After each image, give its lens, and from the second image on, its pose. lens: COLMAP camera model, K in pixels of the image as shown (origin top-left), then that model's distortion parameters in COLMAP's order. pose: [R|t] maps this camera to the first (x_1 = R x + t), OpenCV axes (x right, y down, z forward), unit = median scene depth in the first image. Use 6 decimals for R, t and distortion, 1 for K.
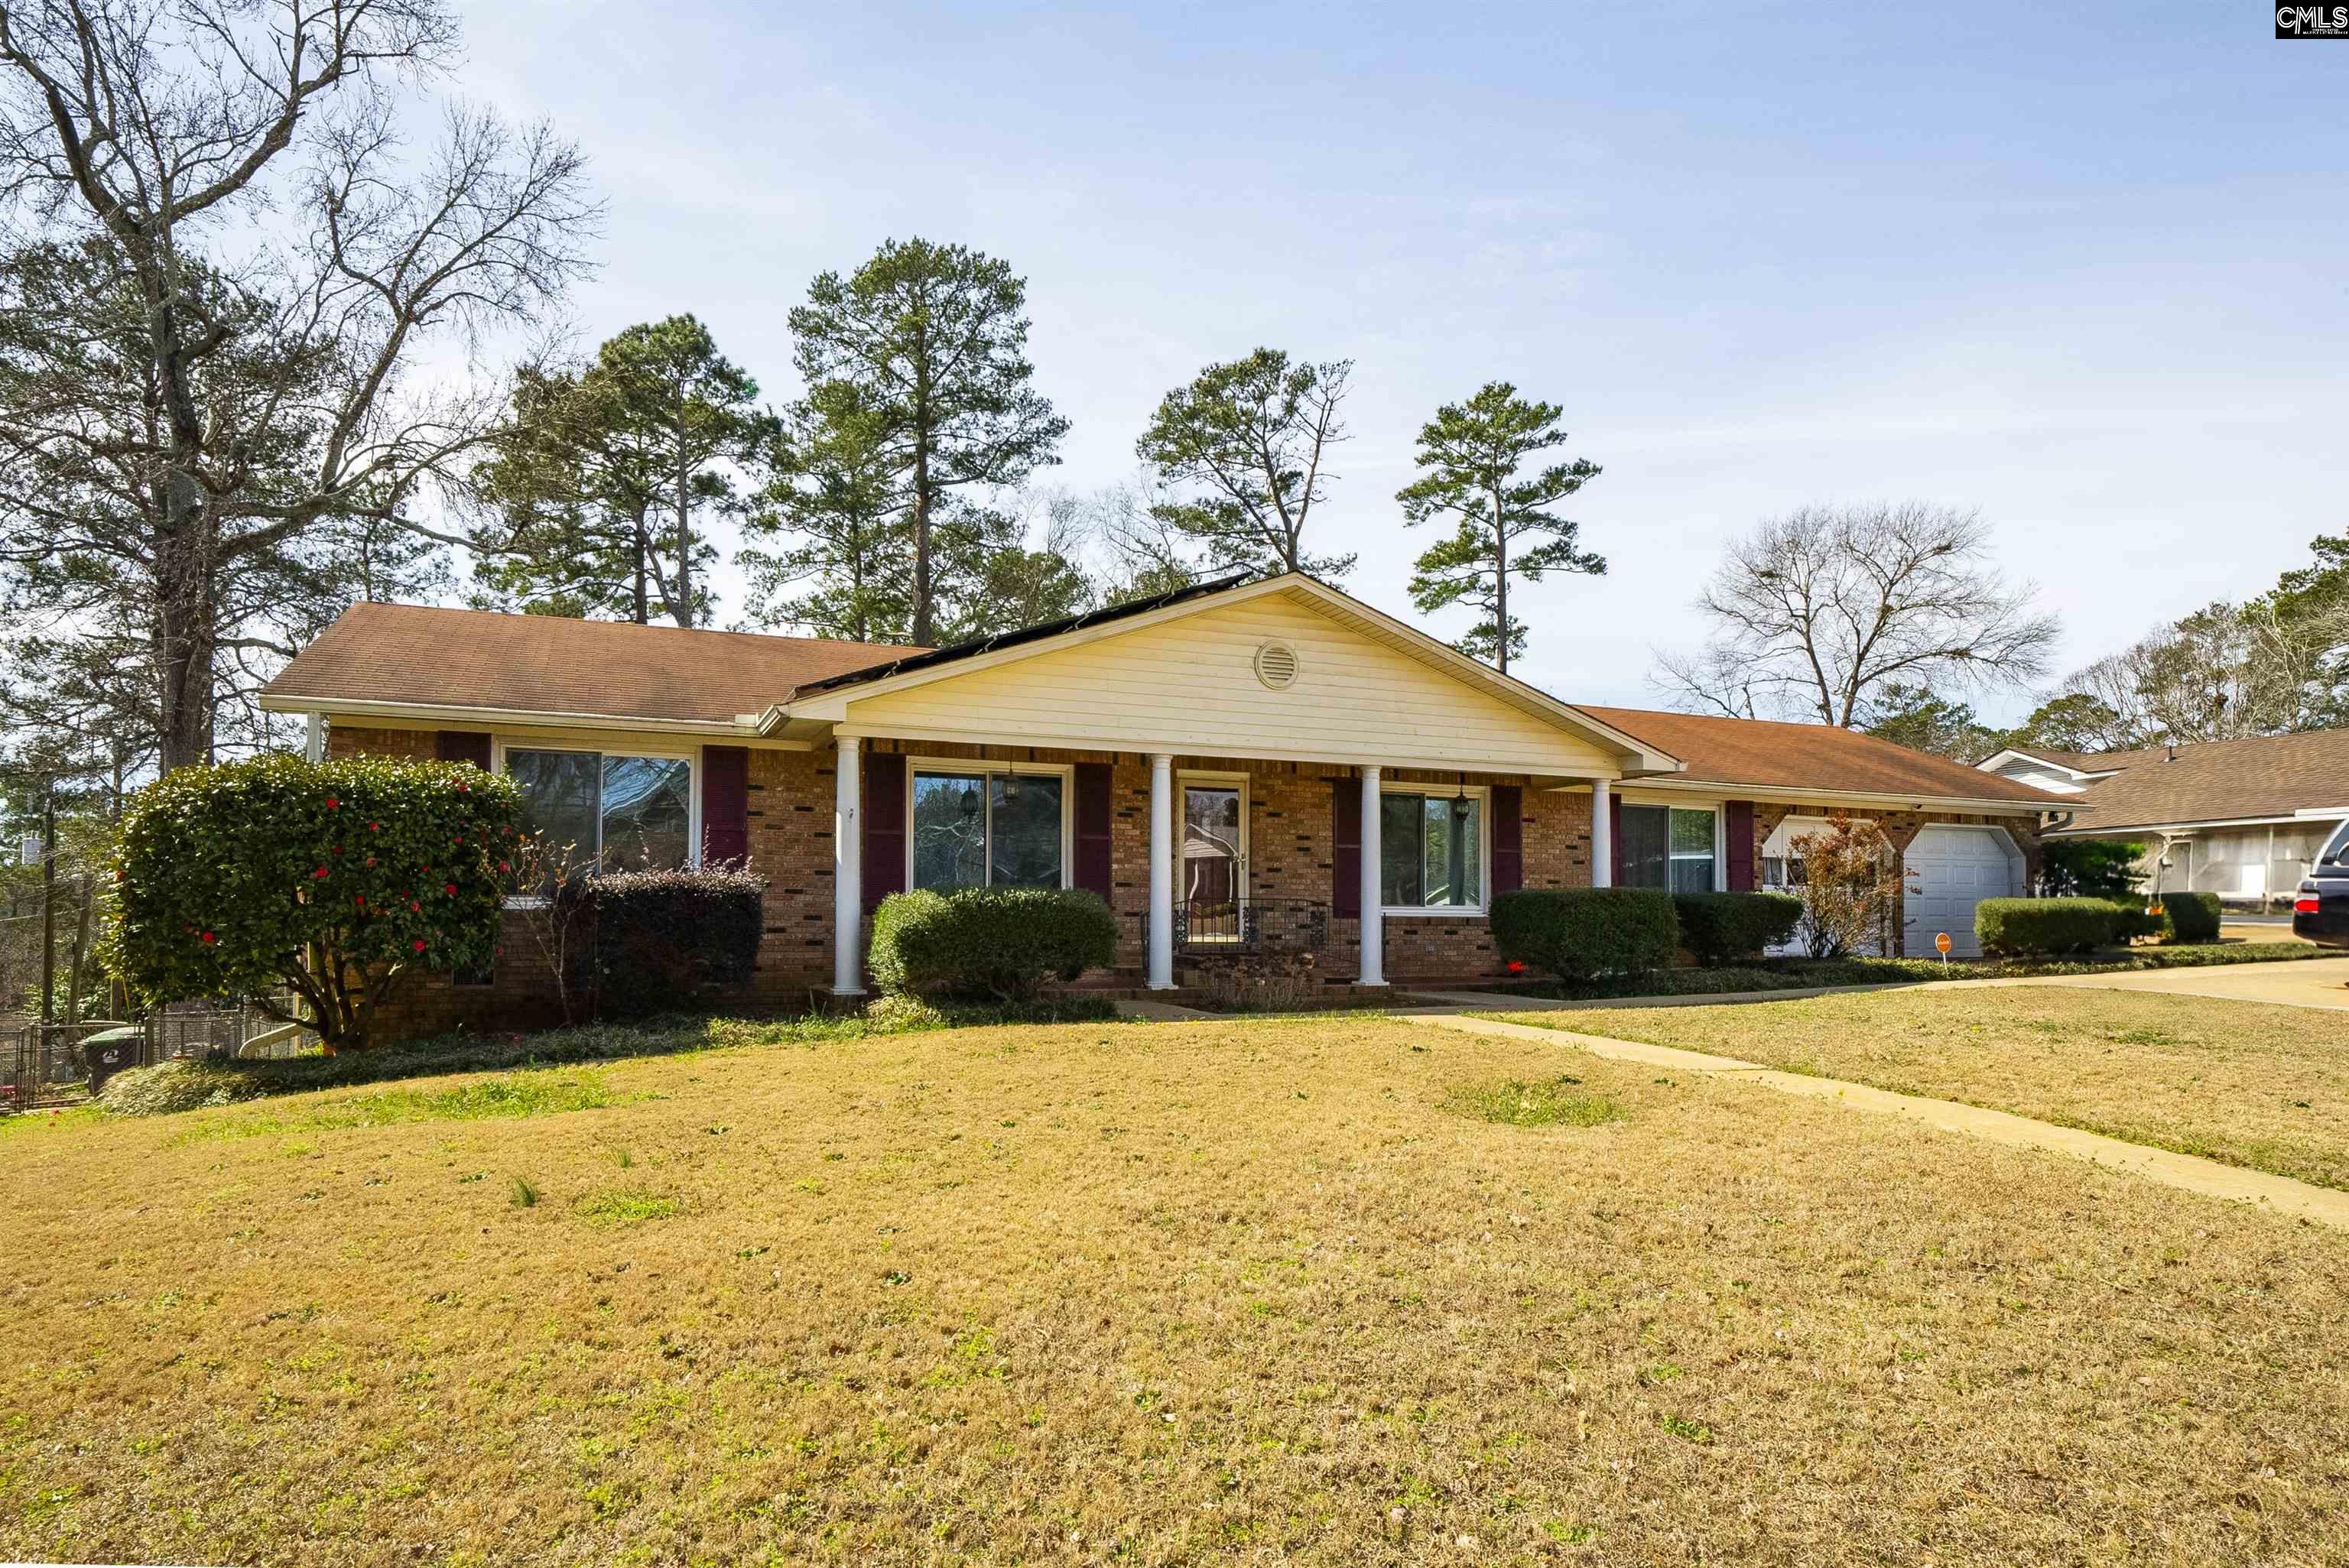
lens RADIAL K [[1255.9, 0, 1149.2], [0, 1255.9, 835.6], [0, 0, 1]] dist [-0.000744, 0.000564]
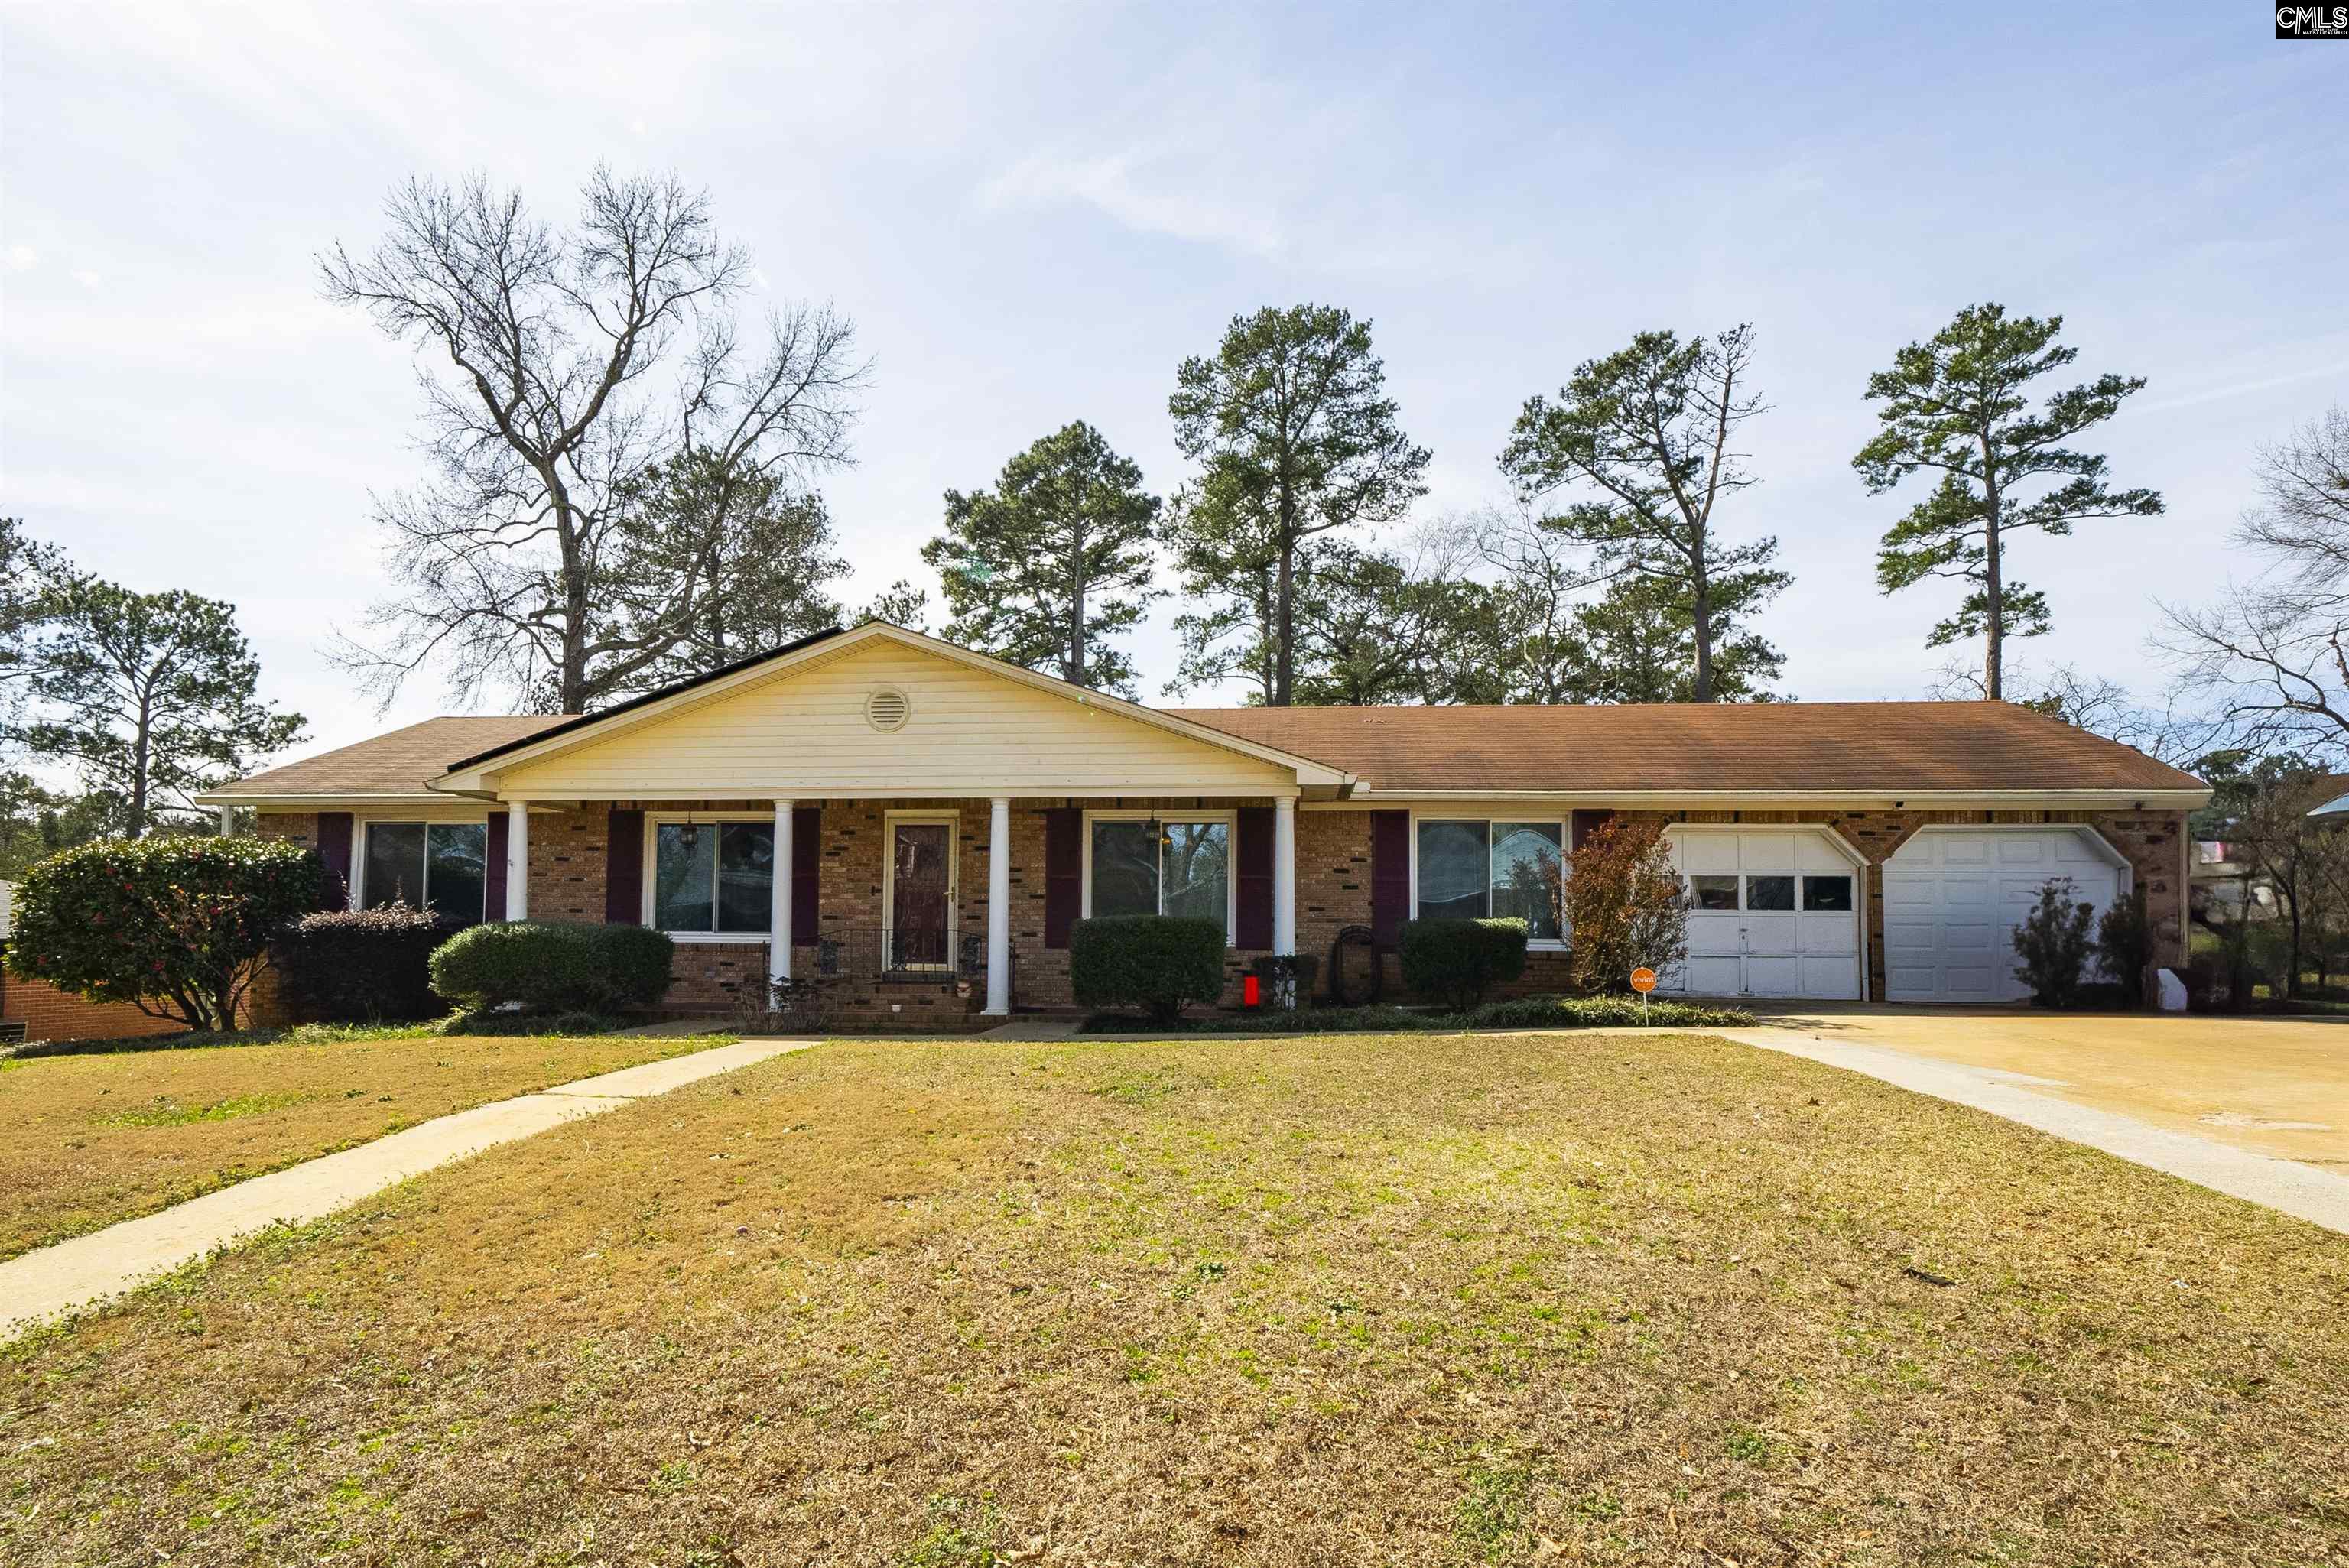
lens RADIAL K [[1239.2, 0, 1175.4], [0, 1239.2, 820.6], [0, 0, 1]] dist [0.001211, 0.002540]
pose [[0.889658, -0.045747, -0.454331, 0.175439], [0.027756, 0.998547, -0.046194, 0.003013], [0.455784, 0.028487, 0.889634, 0.038325]]
